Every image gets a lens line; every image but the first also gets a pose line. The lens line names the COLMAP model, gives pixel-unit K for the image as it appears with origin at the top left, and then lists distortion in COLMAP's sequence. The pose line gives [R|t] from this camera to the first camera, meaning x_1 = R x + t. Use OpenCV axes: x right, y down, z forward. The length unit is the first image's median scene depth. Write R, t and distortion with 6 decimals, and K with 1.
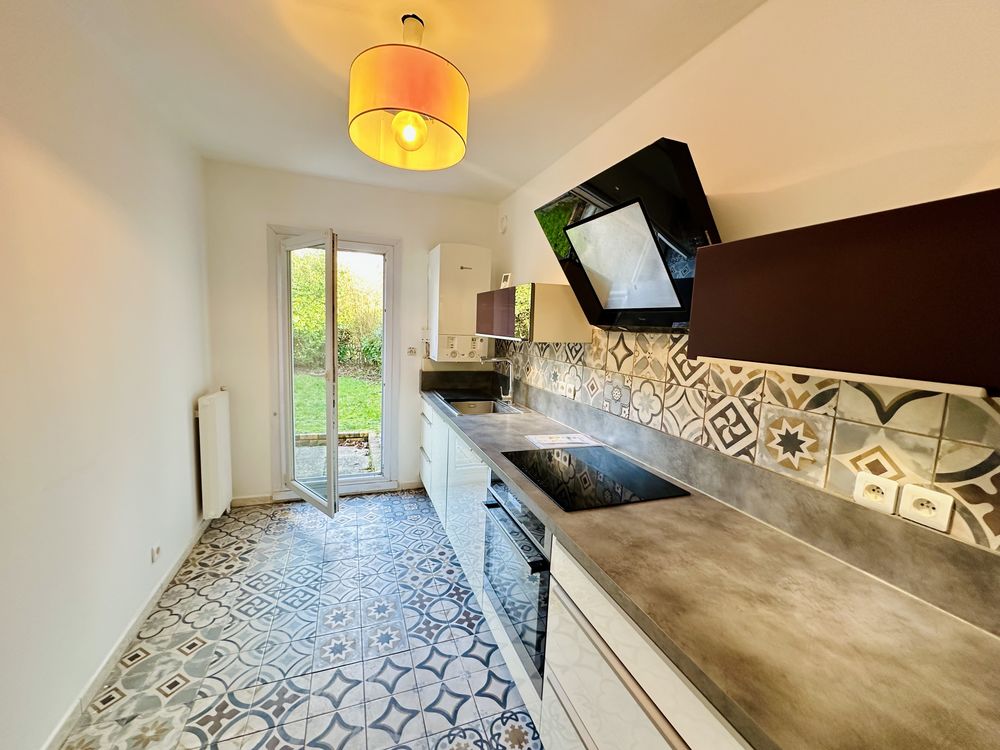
lens RADIAL K [[399.2, 0, 499.3], [0, 399.2, 375.0], [0, 0, 1]] dist [-0.004838, 0.000979]
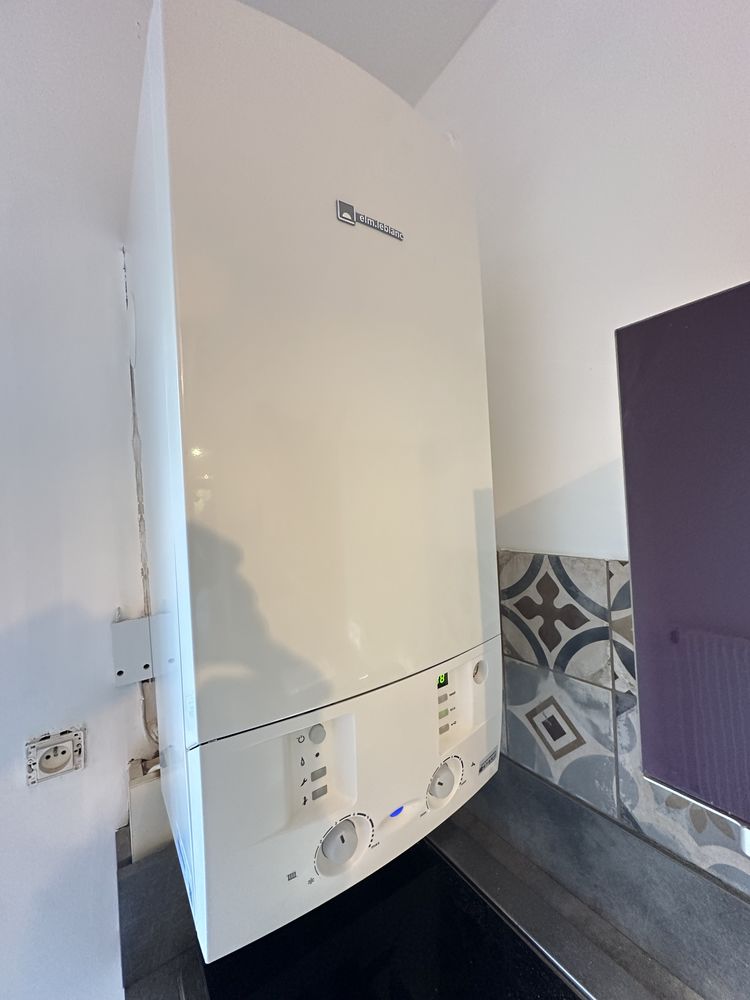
lens RADIAL K [[399.2, 0, 375.0], [0, 399.2, 500.0], [0, 0, 1]] dist [-0.004838, 0.000979]
pose [[0.965866, -0.096721, 0.240307, -0.241718], [0.125879, 0.986030, -0.109081, -0.290953], [-0.226400, 0.135608, 0.964549, 1.666201]]
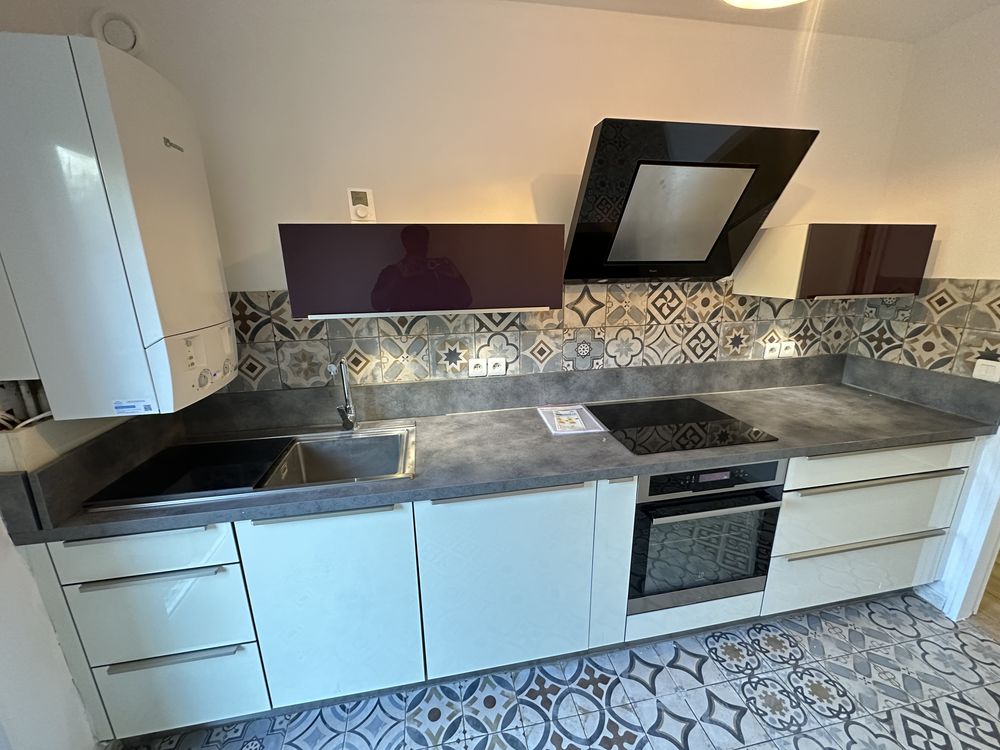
lens RADIAL K [[399.2, 0, 499.3], [0, 399.2, 375.0], [0, 0, 1]] dist [-0.004838, 0.000979]
pose [[0.172959, -0.300144, 0.938083, -0.835996], [0.144514, 0.949862, 0.277268, -0.239158], [-0.974269, 0.087610, 0.207662, 1.241806]]
